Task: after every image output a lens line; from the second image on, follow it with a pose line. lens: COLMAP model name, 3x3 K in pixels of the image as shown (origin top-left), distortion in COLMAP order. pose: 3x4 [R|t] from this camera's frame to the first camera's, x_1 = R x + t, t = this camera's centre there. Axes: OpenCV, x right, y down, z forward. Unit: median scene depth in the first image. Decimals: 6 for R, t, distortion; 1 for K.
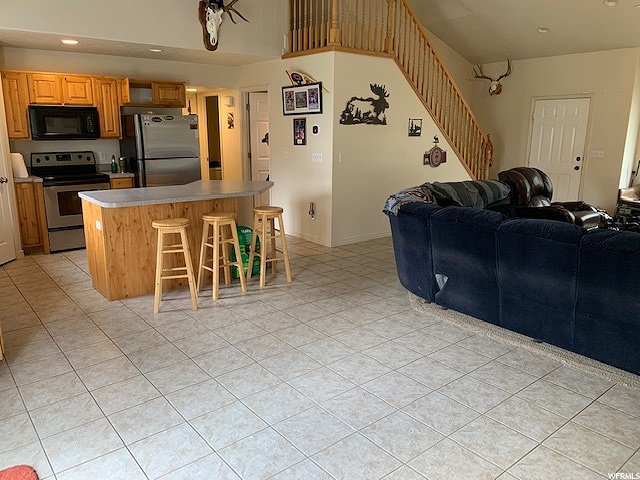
lens RADIAL K [[489.9, 0, 316.3], [0, 489.9, 243.9], [0, 0, 1]] dist [0.032851, -0.040799]
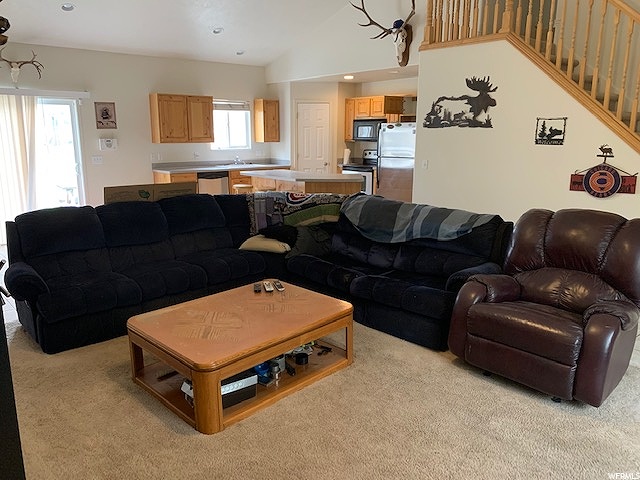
lens RADIAL K [[489.9, 0, 313.1], [0, 489.9, 238.7], [0, 0, 1]] dist [0.032851, -0.040799]
pose [[0.044515, 0.208216, -0.977069, 1.154643], [-0.232223, 0.953405, 0.192593, -0.206209], [0.971643, 0.218325, 0.090793, 0.893377]]
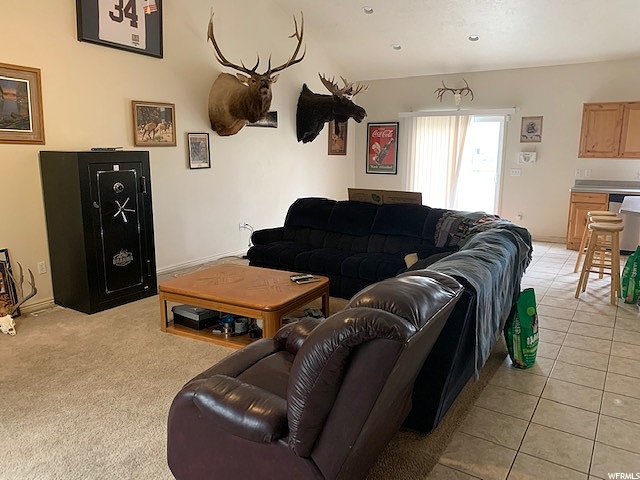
lens RADIAL K [[489.9, 0, 316.5], [0, 489.9, 240.3], [0, 0, 1]] dist [0.032851, -0.040799]
pose [[-0.951542, 0.054651, -0.302624, 0.713687], [-0.076620, 0.910915, 0.405417, -0.380387], [0.297821, 0.408958, -0.862587, 1.582601]]
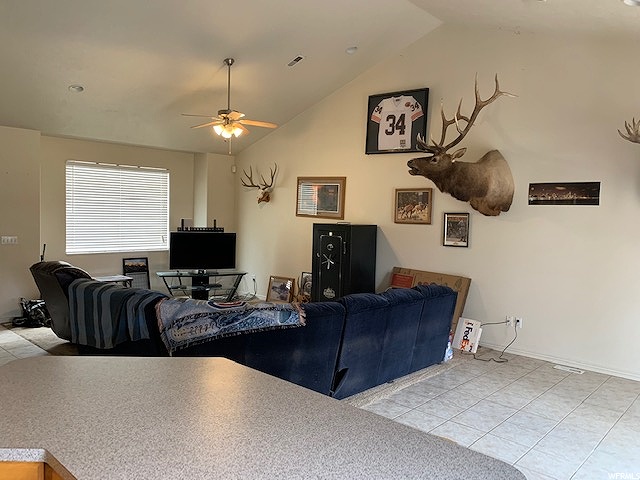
lens RADIAL K [[489.9, 0, 313.7], [0, 489.9, 246.3], [0, 0, 1]] dist [0.032851, -0.040799]
pose [[-0.136187, -0.071378, 0.988108, -0.552836], [0.204797, 0.973828, 0.098573, -0.227290], [-0.969284, 0.215786, -0.118005, 0.882007]]
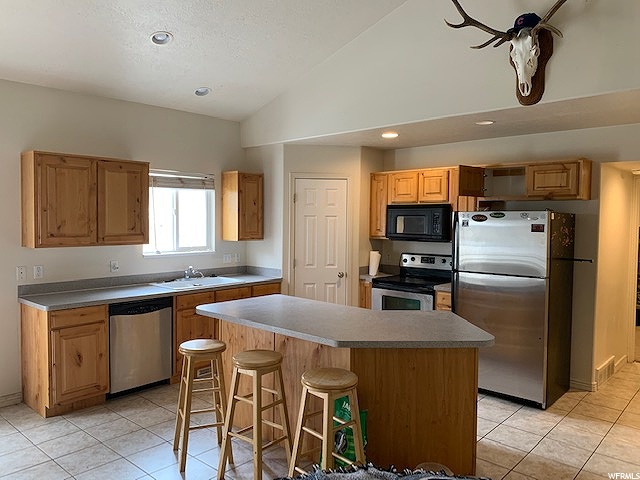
lens RADIAL K [[489.9, 0, 320.4], [0, 489.9, 237.0], [0, 0, 1]] dist [0.032851, -0.040799]
pose [[0.156345, 0.033852, -0.987122, 0.402027], [-0.235293, 0.971917, -0.003936, -0.201785], [0.959267, 0.232878, 0.159920, 0.805178]]
